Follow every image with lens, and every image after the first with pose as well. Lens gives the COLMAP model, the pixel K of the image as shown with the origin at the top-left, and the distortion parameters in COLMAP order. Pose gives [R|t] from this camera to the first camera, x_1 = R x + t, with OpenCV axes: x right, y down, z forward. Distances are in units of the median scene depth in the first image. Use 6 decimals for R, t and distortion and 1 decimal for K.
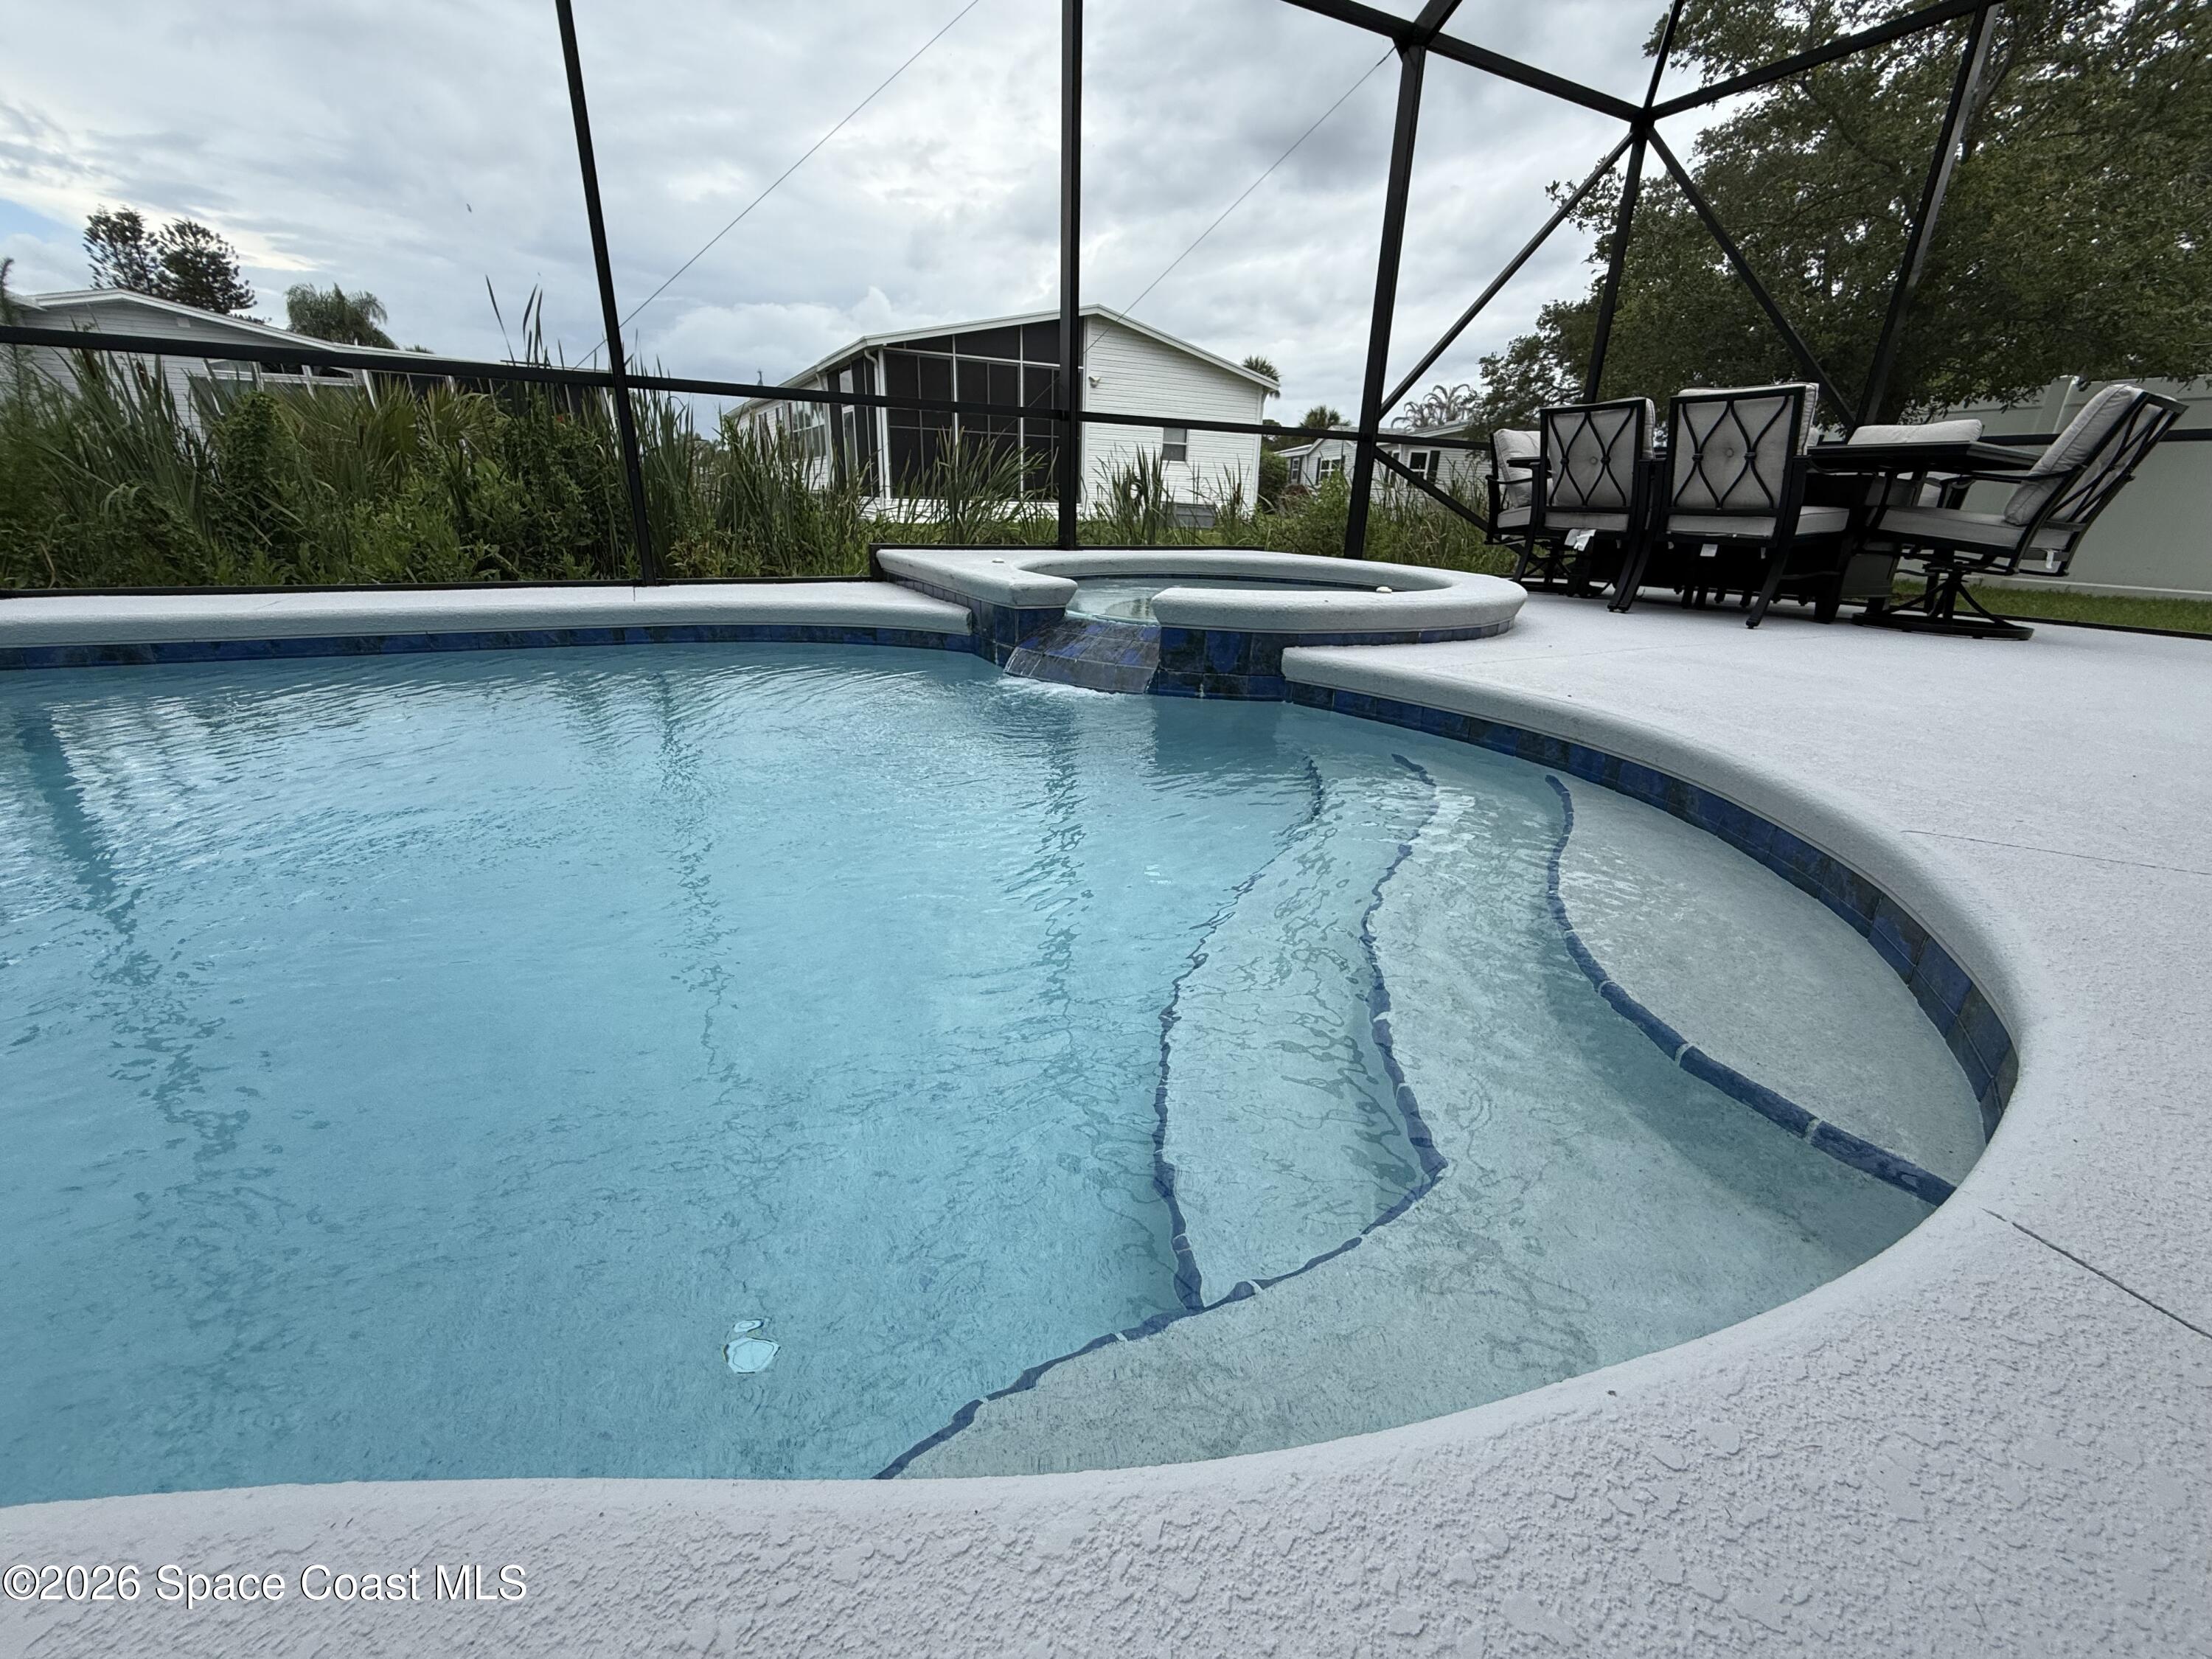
lens RADIAL K [[881.6, 0, 1095.8], [0, 881.6, 827.0], [0, 0, 1]] dist [0.002061, -0.000002]
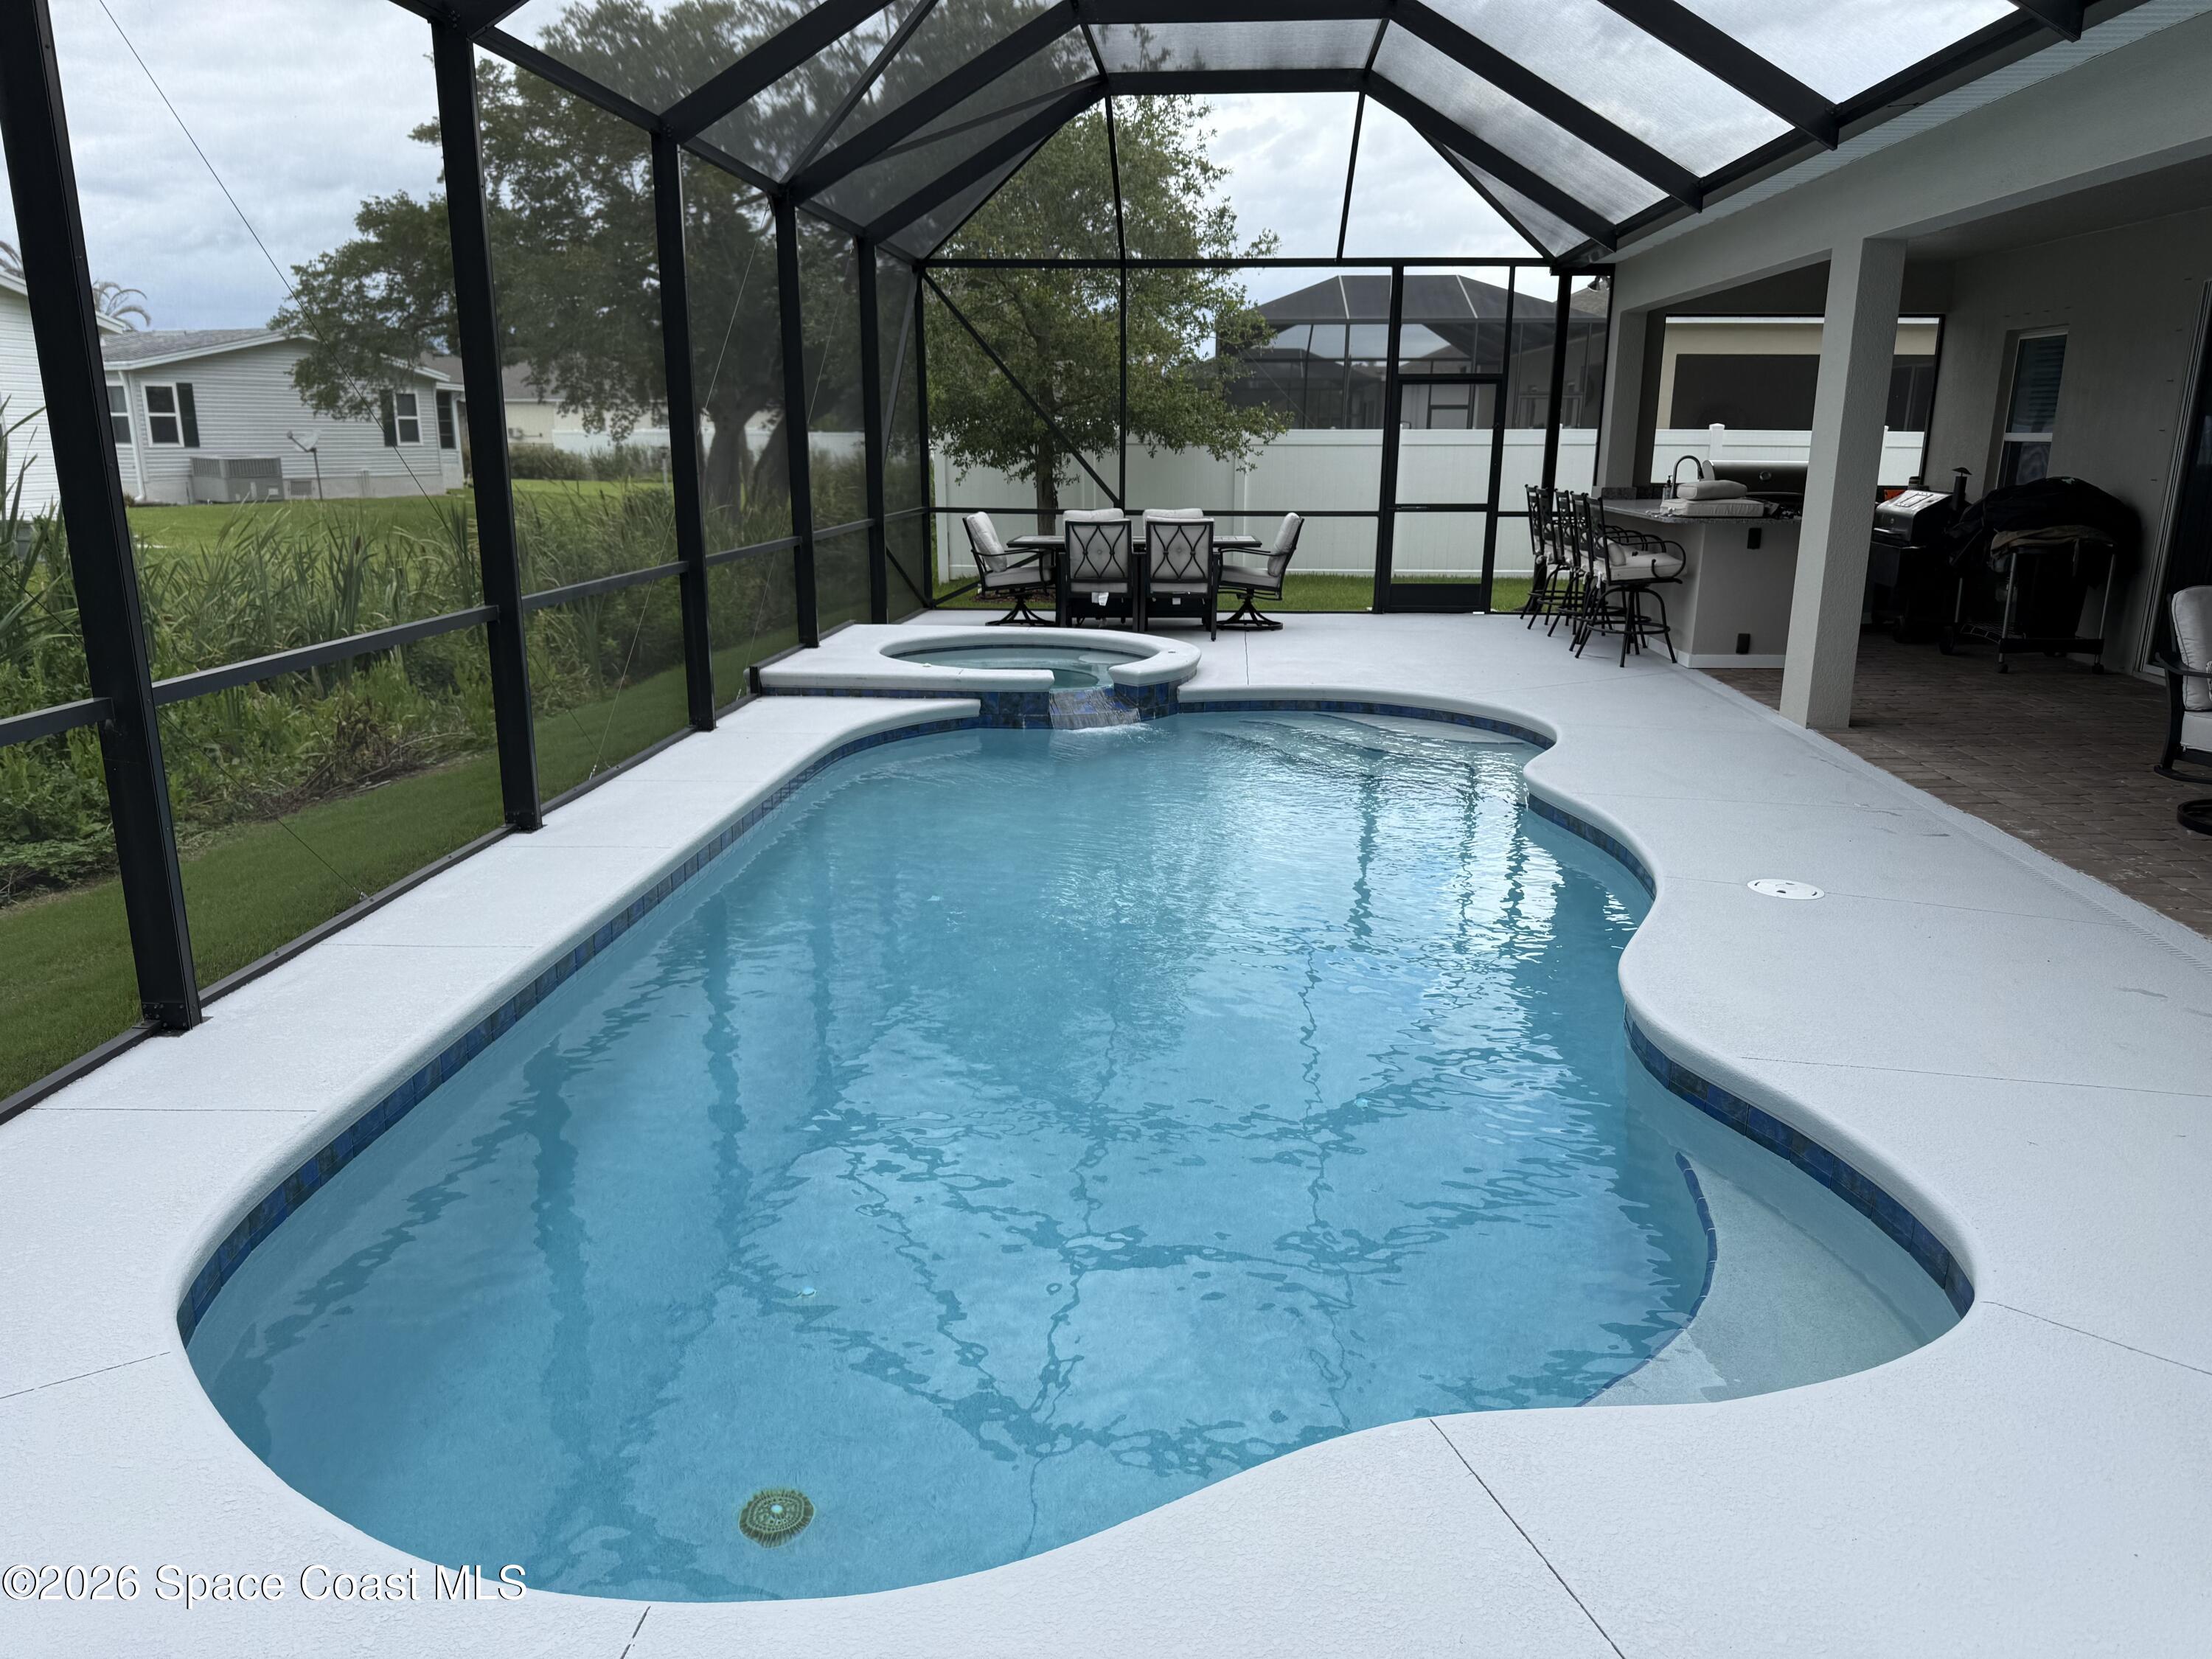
lens RADIAL K [[1556.3, 0, 1106.0], [0, 1556.3, 829.5], [0, 0, 1]] dist [0.138499, -0.189228]
pose [[0.530762, -0.231914, 0.815173, -1.862856], [0.305733, 0.949462, 0.071056, -0.131256], [-0.790455, 0.211512, 0.574842, -0.540940]]
